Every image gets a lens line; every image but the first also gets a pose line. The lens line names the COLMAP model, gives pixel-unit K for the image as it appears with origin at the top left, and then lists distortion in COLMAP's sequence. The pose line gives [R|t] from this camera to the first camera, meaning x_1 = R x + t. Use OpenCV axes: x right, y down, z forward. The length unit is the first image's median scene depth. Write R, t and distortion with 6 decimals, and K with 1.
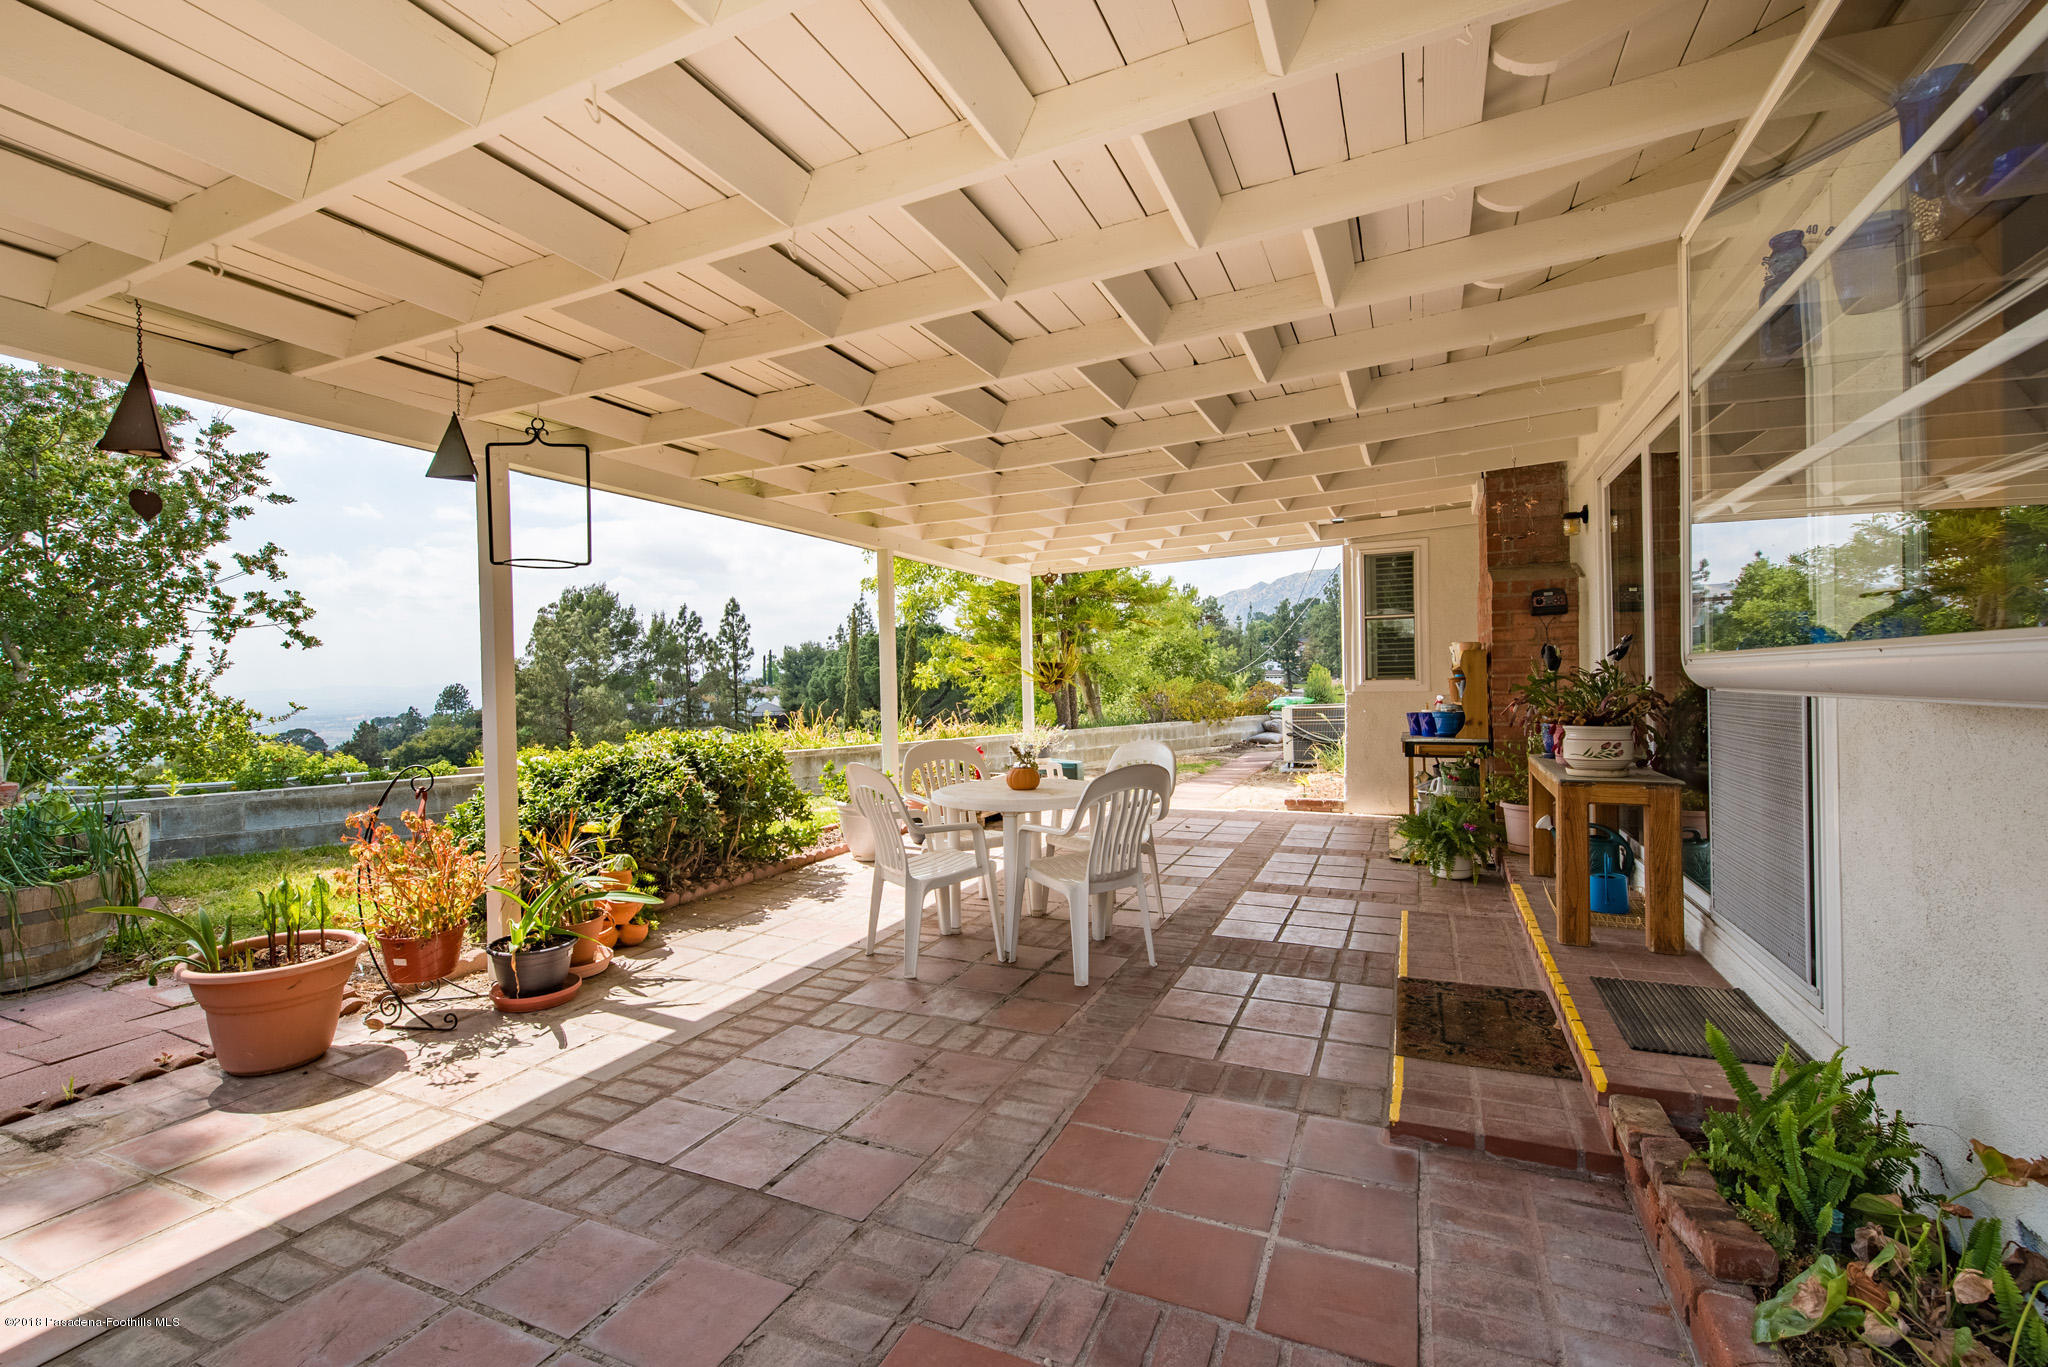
lens RADIAL K [[887.1, 0, 1031.3], [0, 887.1, 683.4], [0, 0, 1]] dist [0.002838, 0.000279]
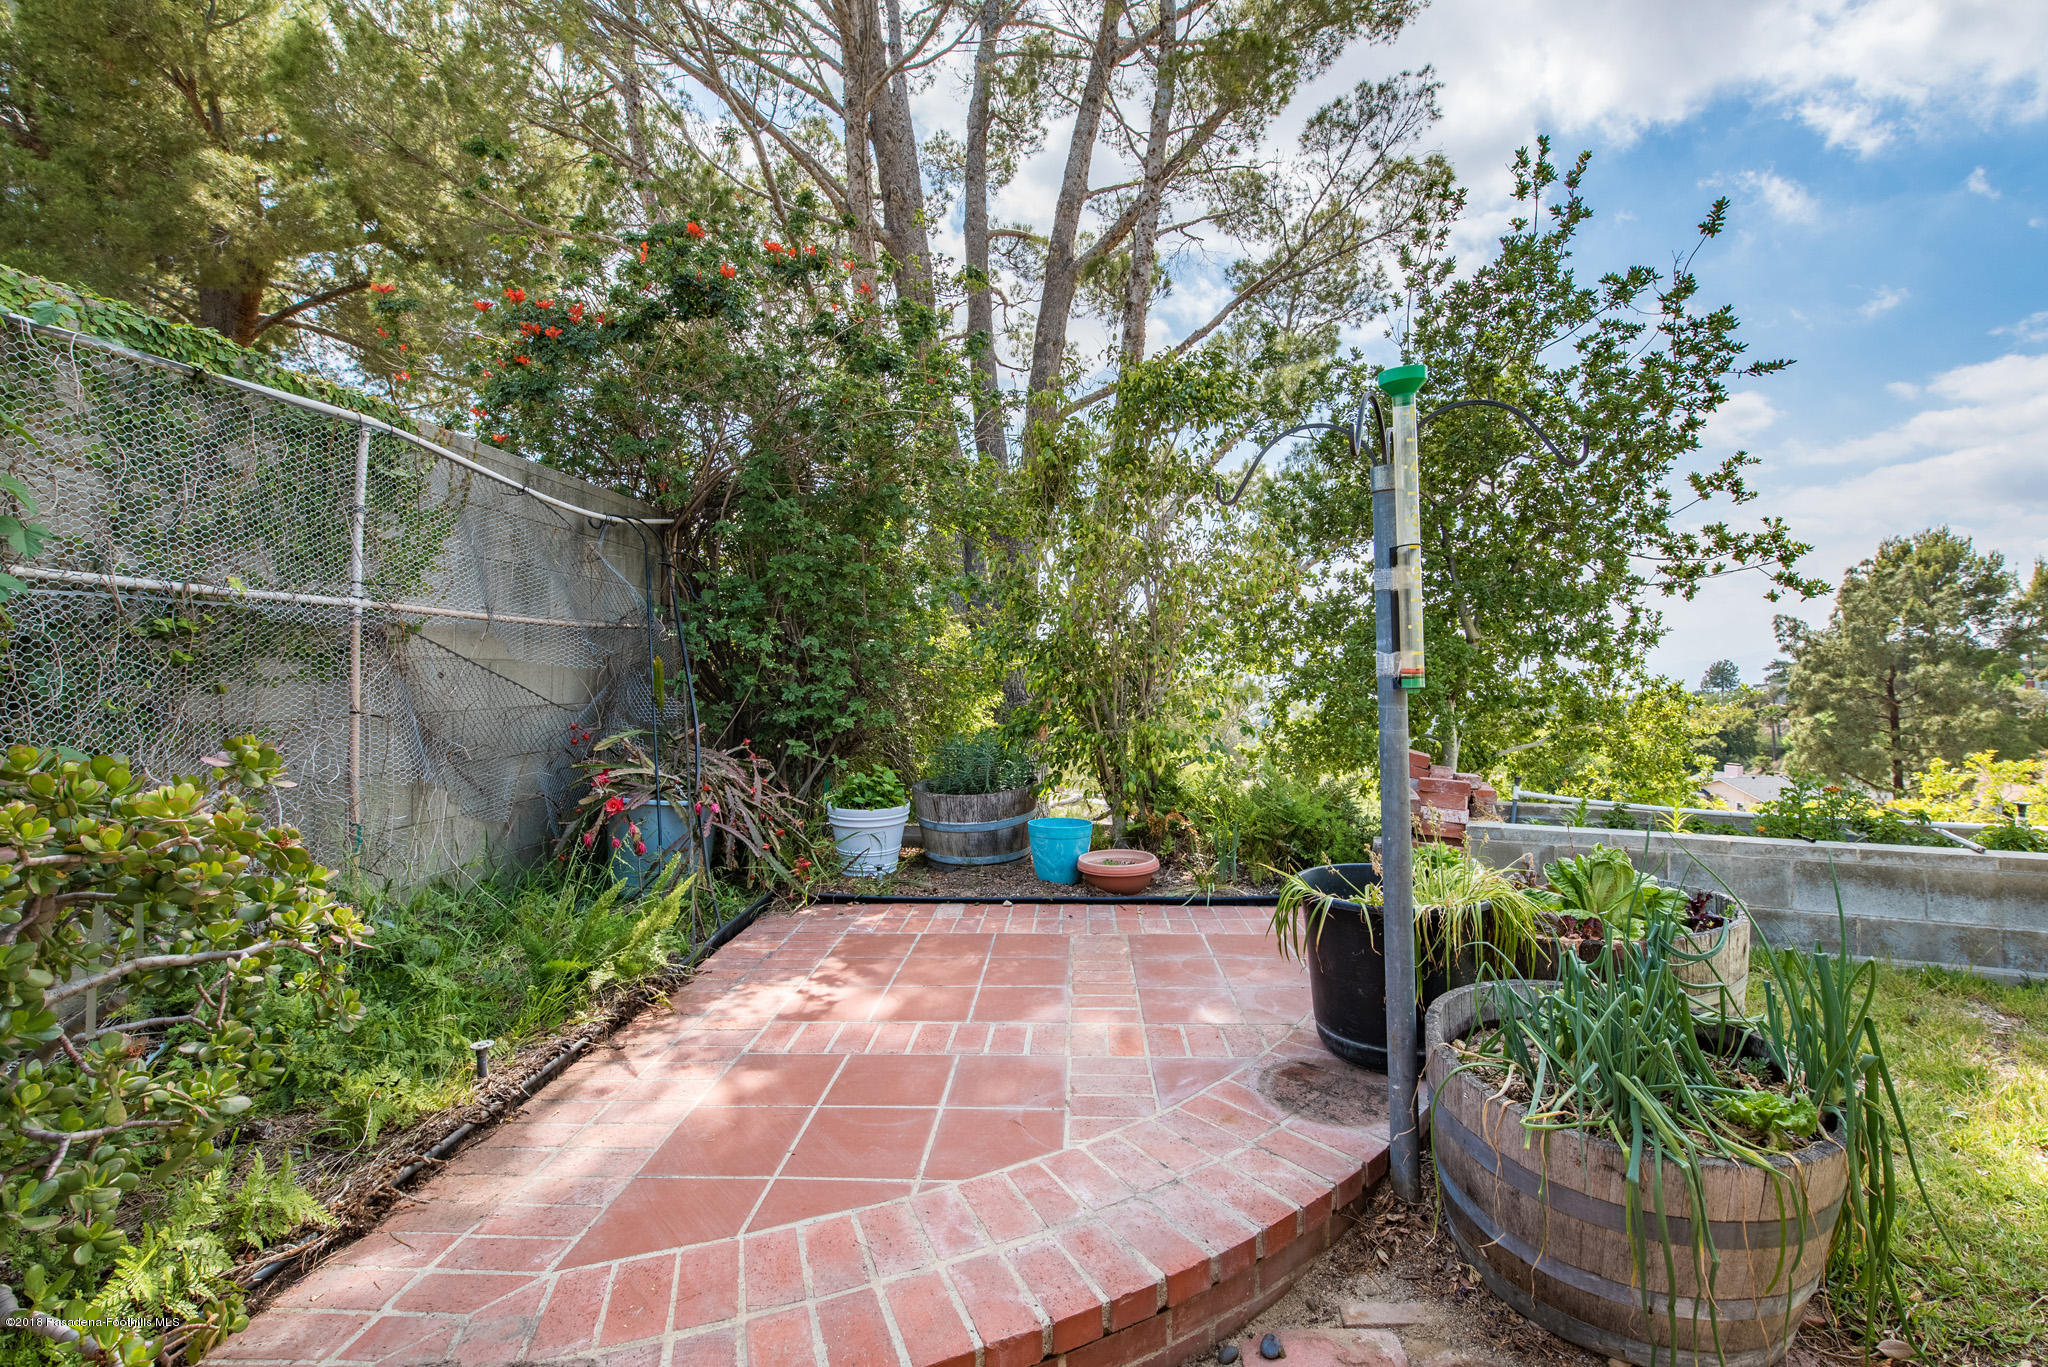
lens RADIAL K [[887.1, 0, 1031.3], [0, 887.1, 683.4], [0, 0, 1]] dist [0.002838, 0.000279]
pose [[0.330696, 0.024464, -0.943420, -0.397787], [0.000351, 0.999661, 0.026045, 0.002695], [0.943737, -0.008944, 0.330575, 0.268803]]
